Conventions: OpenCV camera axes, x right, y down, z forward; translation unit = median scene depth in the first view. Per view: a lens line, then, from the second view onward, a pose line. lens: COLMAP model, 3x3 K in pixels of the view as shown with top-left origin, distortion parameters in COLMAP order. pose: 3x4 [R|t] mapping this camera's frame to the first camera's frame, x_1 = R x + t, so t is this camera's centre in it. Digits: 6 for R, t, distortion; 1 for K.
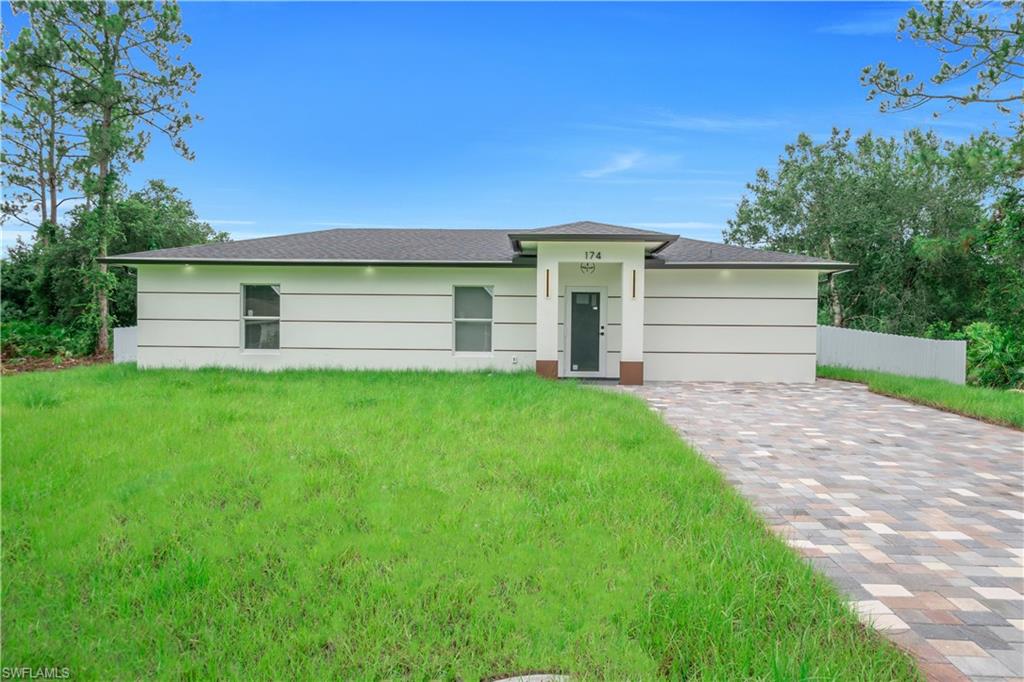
lens RADIAL K [[654.8, 0, 508.6], [0, 654.8, 346.6], [0, 0, 1]] dist [-0.004867, -0.000334]
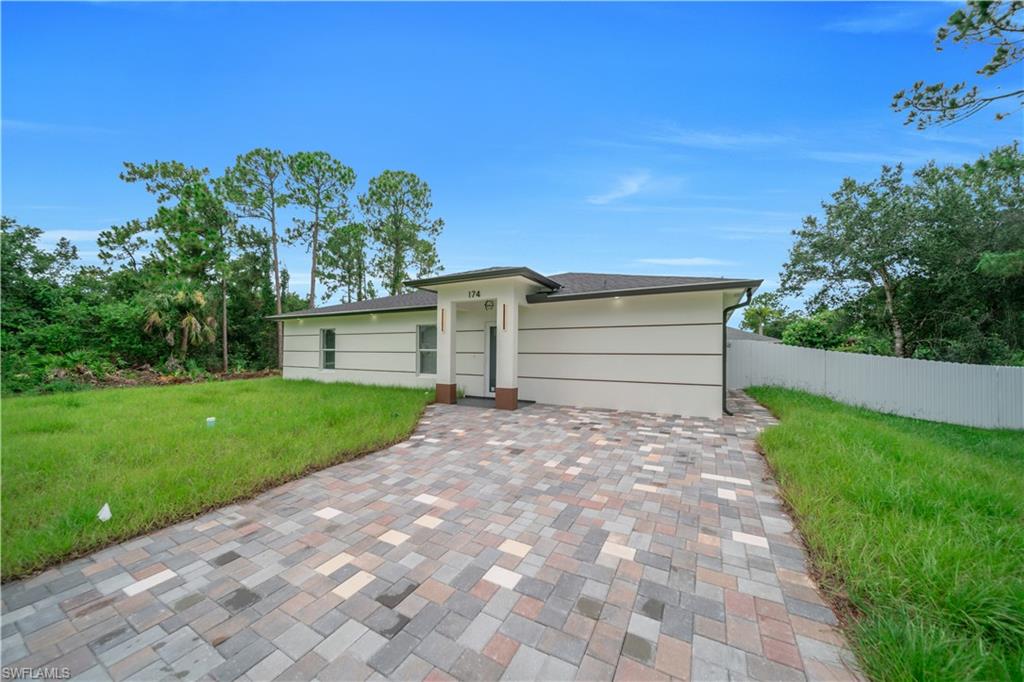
lens RADIAL K [[353.0, 0, 511.0], [0, 353.0, 348.0], [0, 0, 1]] dist [-0.001796, -0.000658]
pose [[0.891956, -0.010680, -0.451995, 0.416226], [-0.005524, 0.999389, -0.034513, -0.020861], [0.452088, 0.033281, 0.891352, 0.426646]]
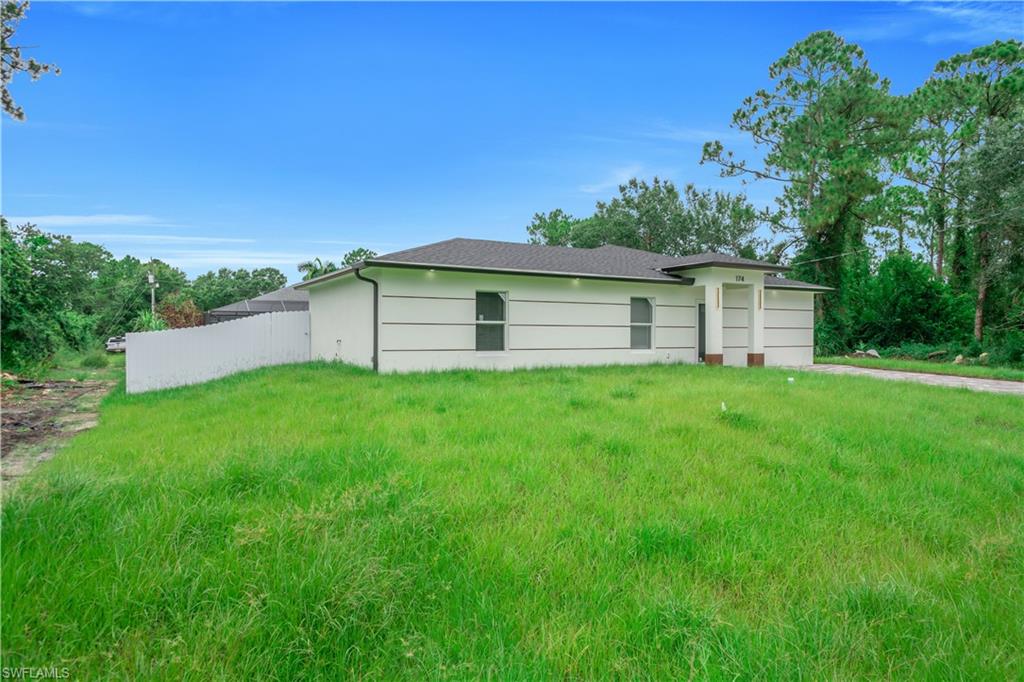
lens RADIAL K [[654.8, 0, 515.7], [0, 654.8, 335.4], [0, 0, 1]] dist [-0.004867, -0.000334]
pose [[0.841245, -0.010251, 0.540558, -0.927382], [0.018001, 0.999797, -0.009054, -0.011757], [-0.540355, 0.017347, 0.841258, 0.069962]]
